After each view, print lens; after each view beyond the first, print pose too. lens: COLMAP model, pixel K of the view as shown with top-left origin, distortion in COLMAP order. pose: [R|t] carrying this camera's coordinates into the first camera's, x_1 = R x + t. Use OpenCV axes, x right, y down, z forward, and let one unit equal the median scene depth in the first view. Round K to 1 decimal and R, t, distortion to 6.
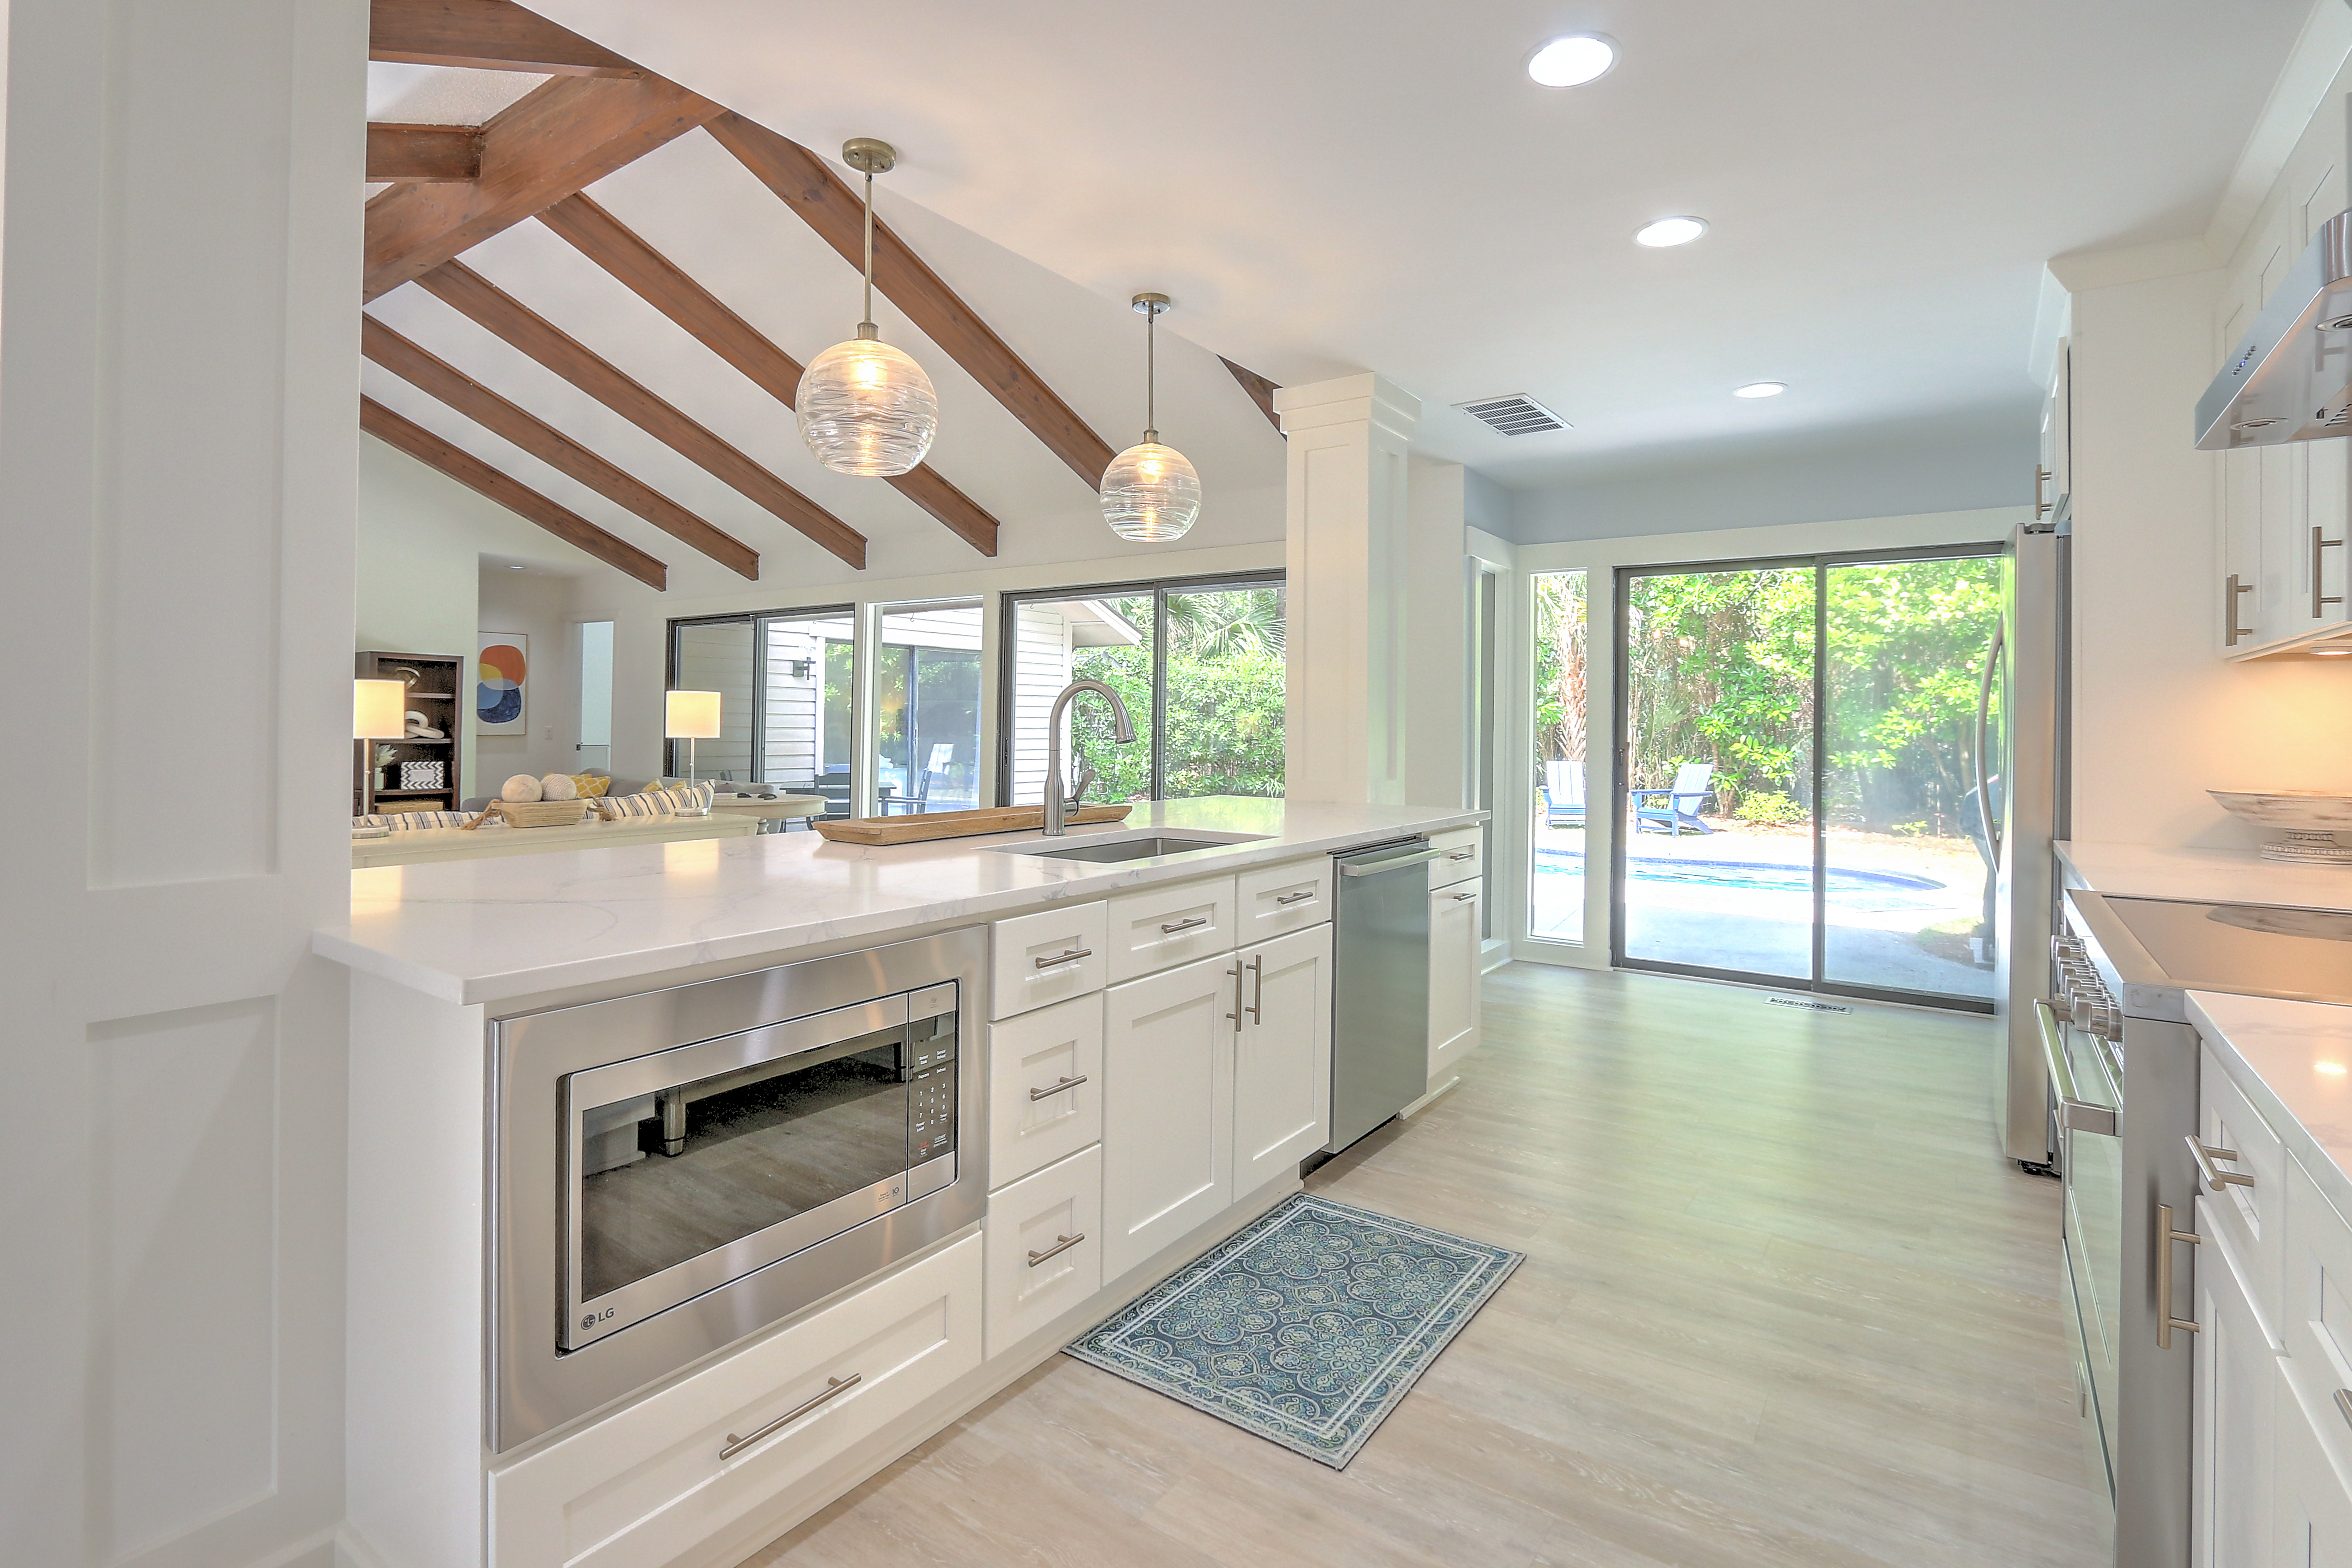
lens RADIAL K [[1115.1, 0, 1200.1], [0, 1115.1, 710.5], [0, 0, 1]] dist [-0.018700, 0.001582]
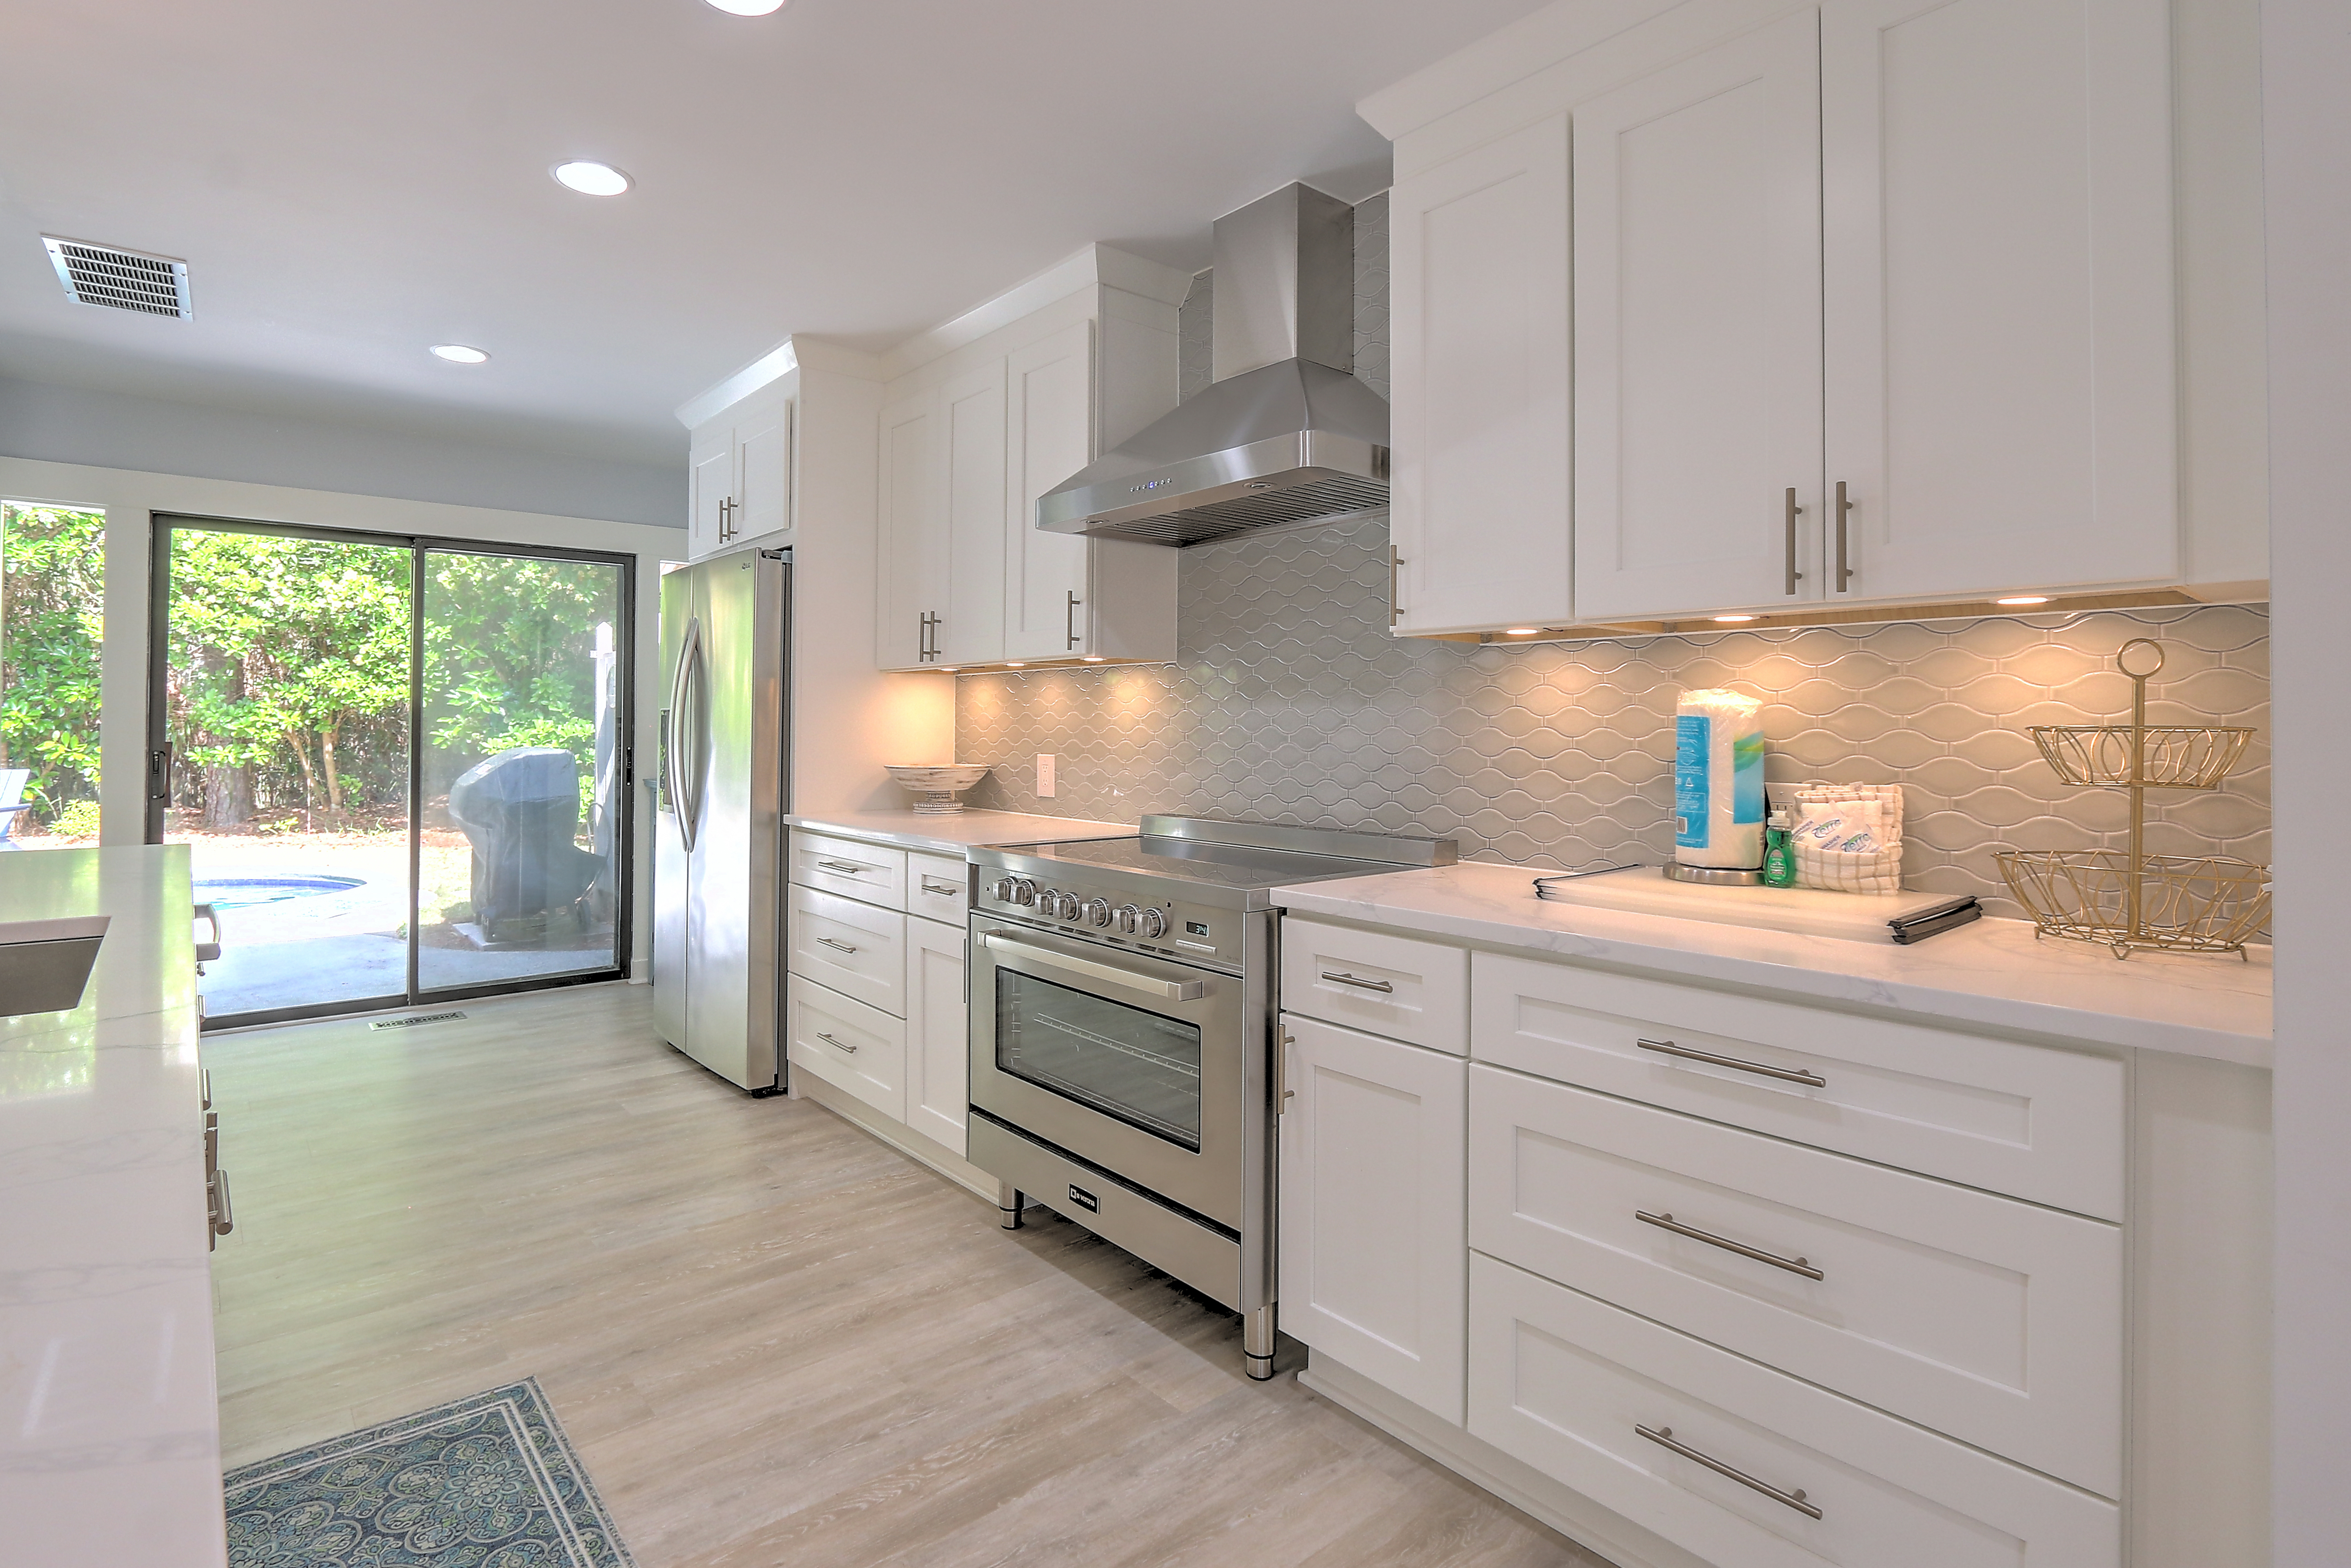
lens RADIAL K [[1141.2, 0, 1073.2], [0, 1141.2, 707.7], [0, 0, 1]] dist [-0.015639, 0.000521]
pose [[0.303556, 0.003966, 0.952805, -0.078833], [-0.009576, 0.999954, -0.001111, -0.000168], [-0.952766, -0.008786, 0.303580, 0.078753]]
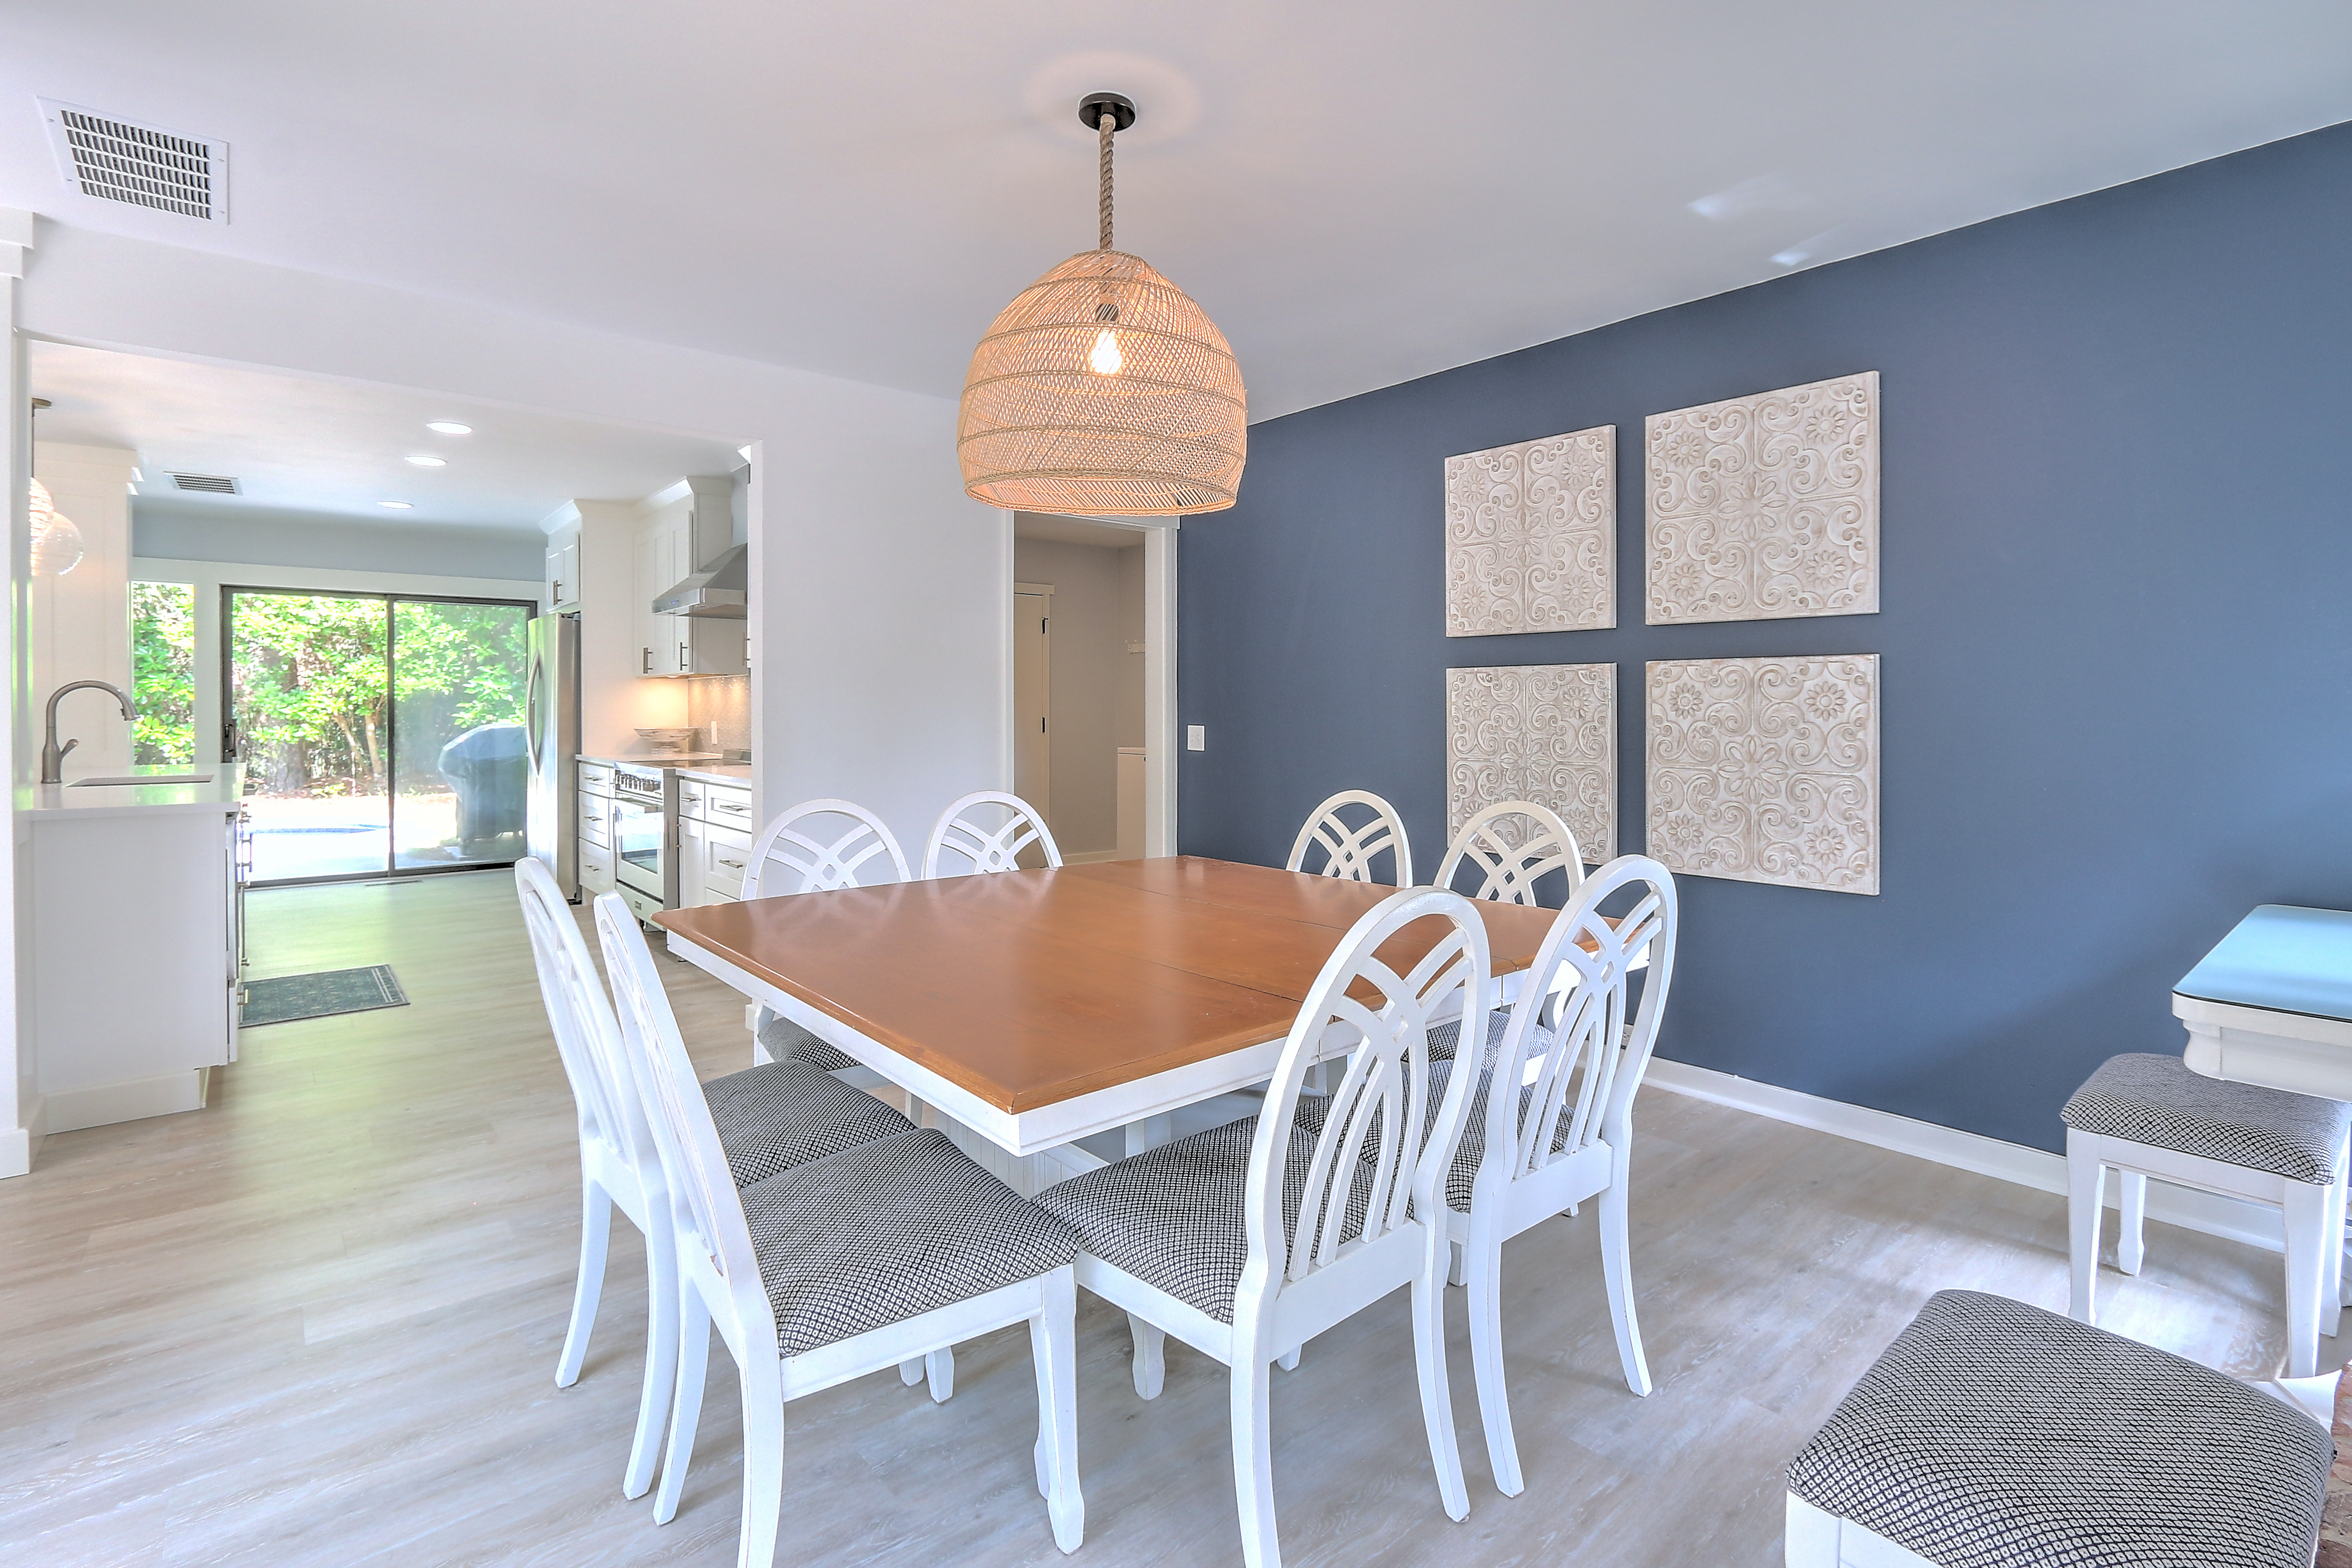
lens RADIAL K [[1092.3, 0, 1180.9], [0, 1092.3, 714.2], [0, 0, 1]] dist [-0.005100, -0.000635]
pose [[0.264242, -0.018323, 0.964282, -0.262041], [-0.005900, 0.999770, 0.020614, -0.004849], [-0.964438, -0.011136, 0.264074, -0.196574]]
